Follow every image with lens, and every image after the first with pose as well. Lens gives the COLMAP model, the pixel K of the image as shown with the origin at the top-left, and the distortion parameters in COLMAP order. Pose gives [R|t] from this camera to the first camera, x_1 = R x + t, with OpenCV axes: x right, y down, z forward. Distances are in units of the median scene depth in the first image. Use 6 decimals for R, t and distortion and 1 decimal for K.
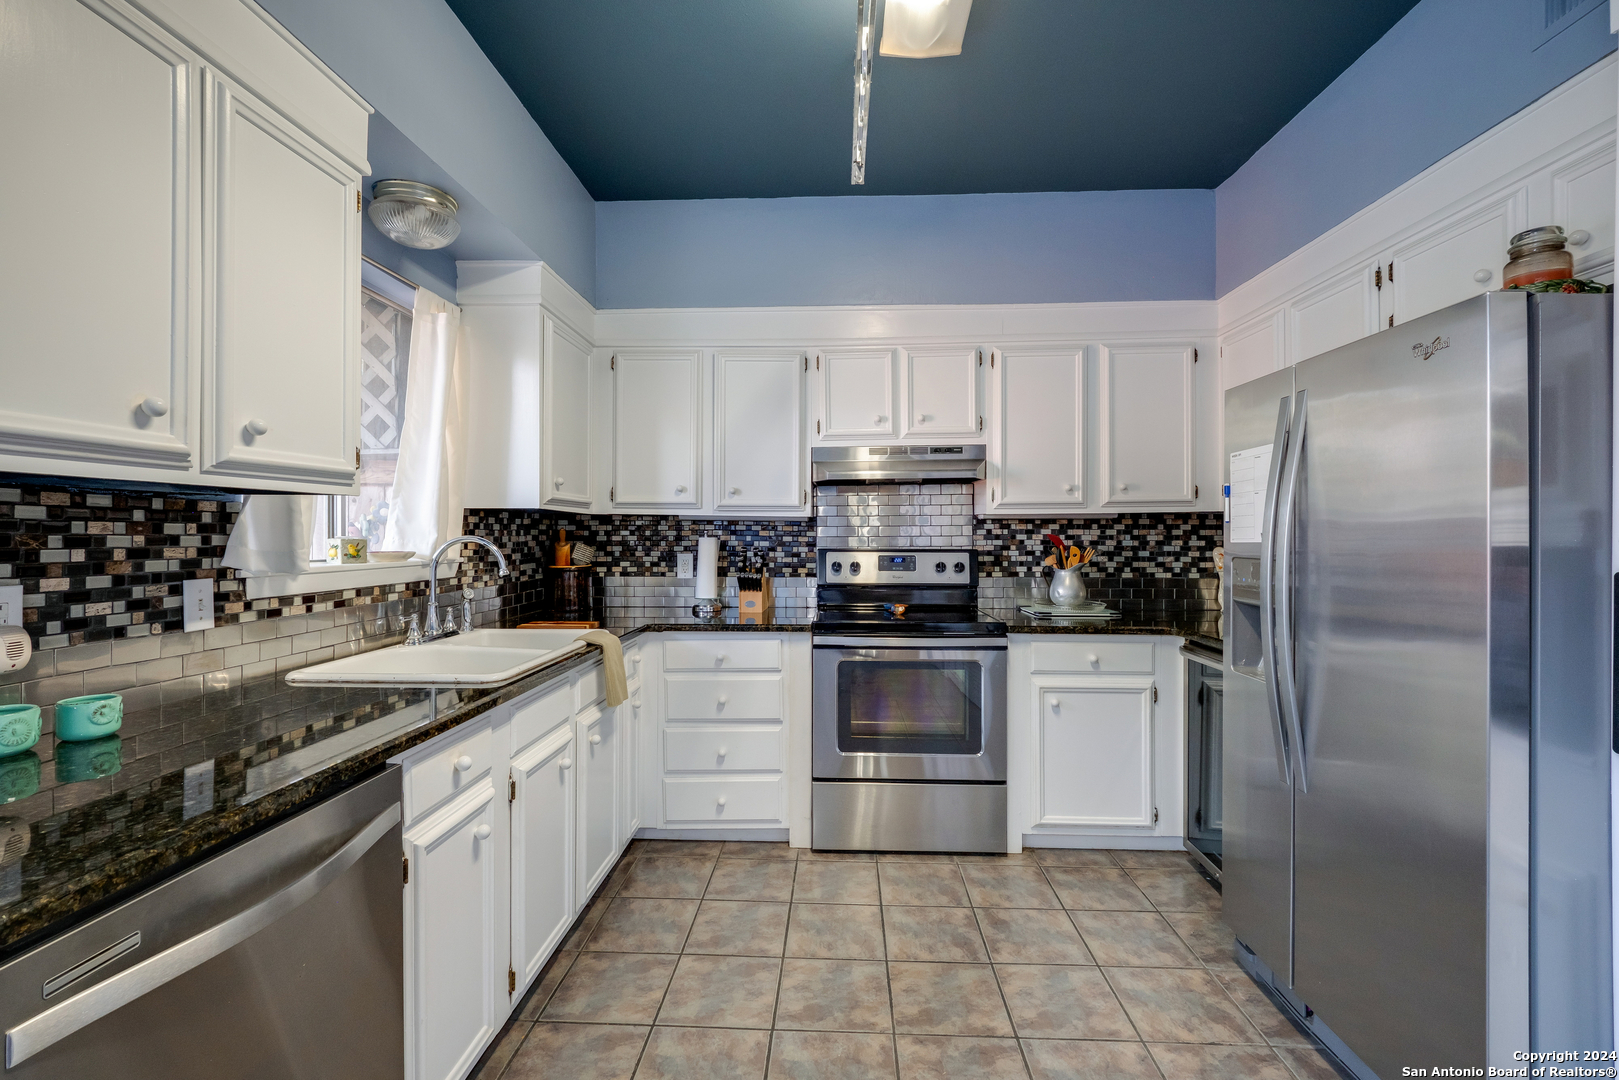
lens RADIAL K [[700.1, 0, 809.5], [0, 700.1, 535.7], [0, 0, 1]] dist [0.007392, -0.001255]
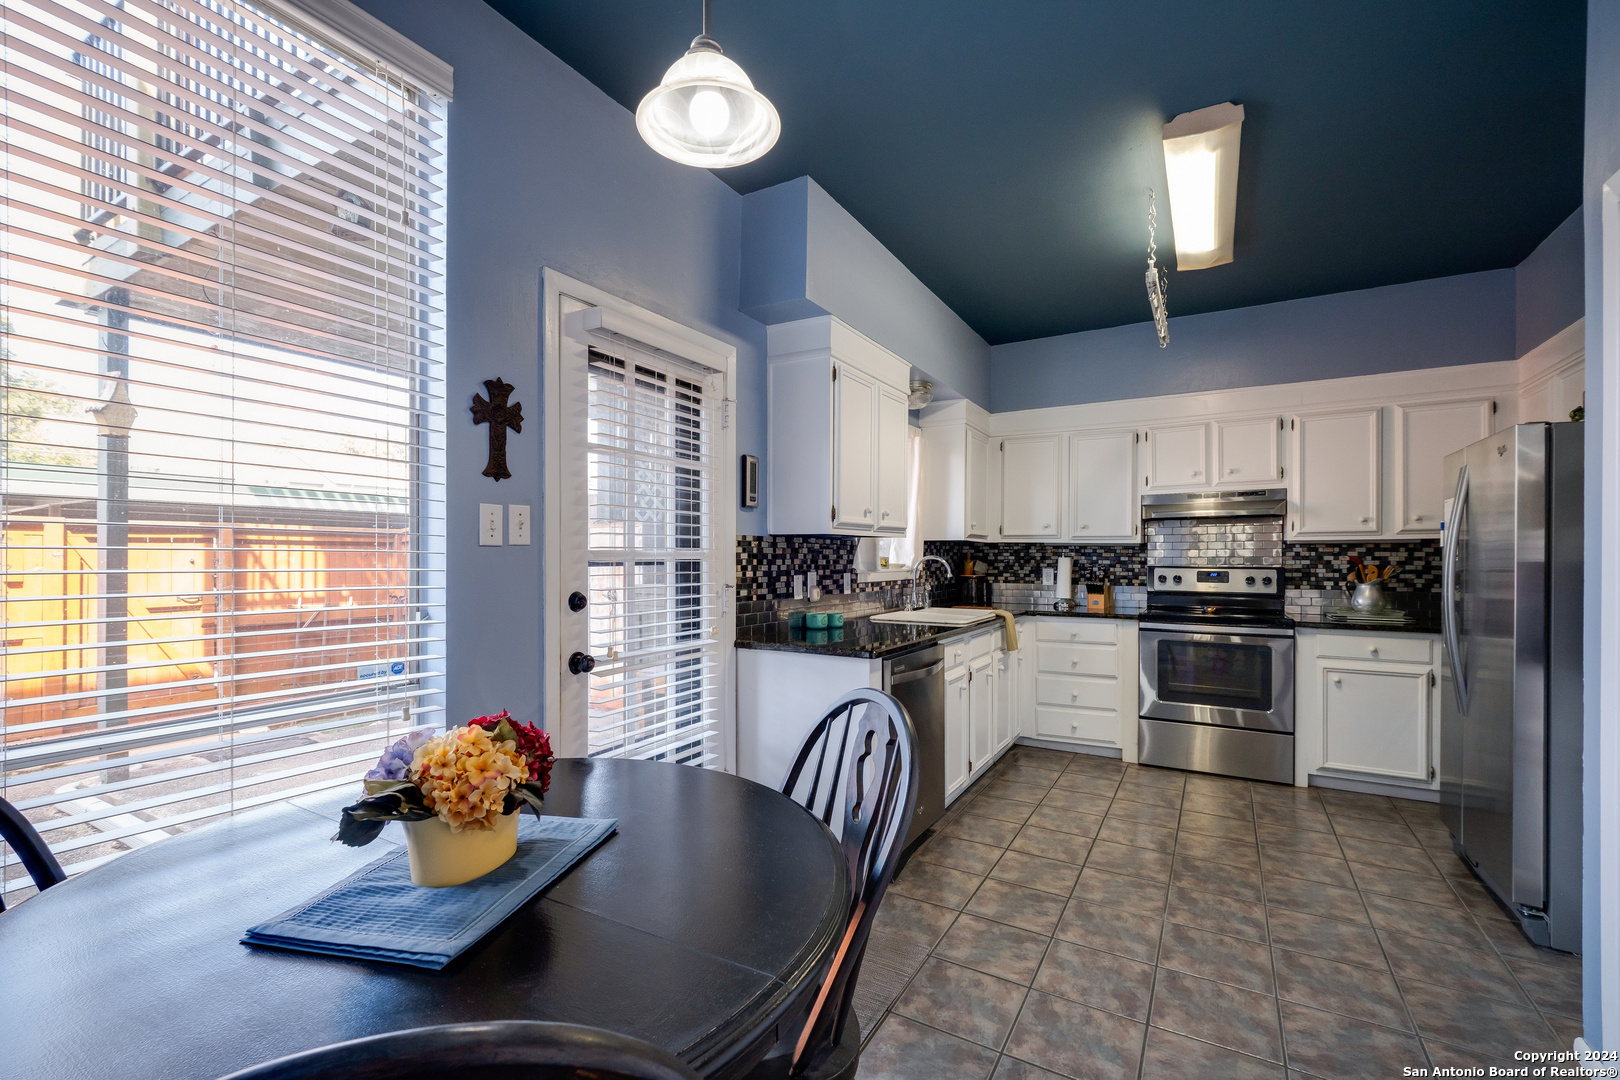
lens RADIAL K [[700.6, 0, 805.6], [0, 700.6, 552.3], [0, 0, 1]] dist [0.007392, -0.001255]
pose [[0.883148, -0.000102, -0.469094, 0.072626], [-0.003297, 0.999974, -0.006425, 0.003277], [0.469082, 0.007221, 0.883125, -0.619743]]
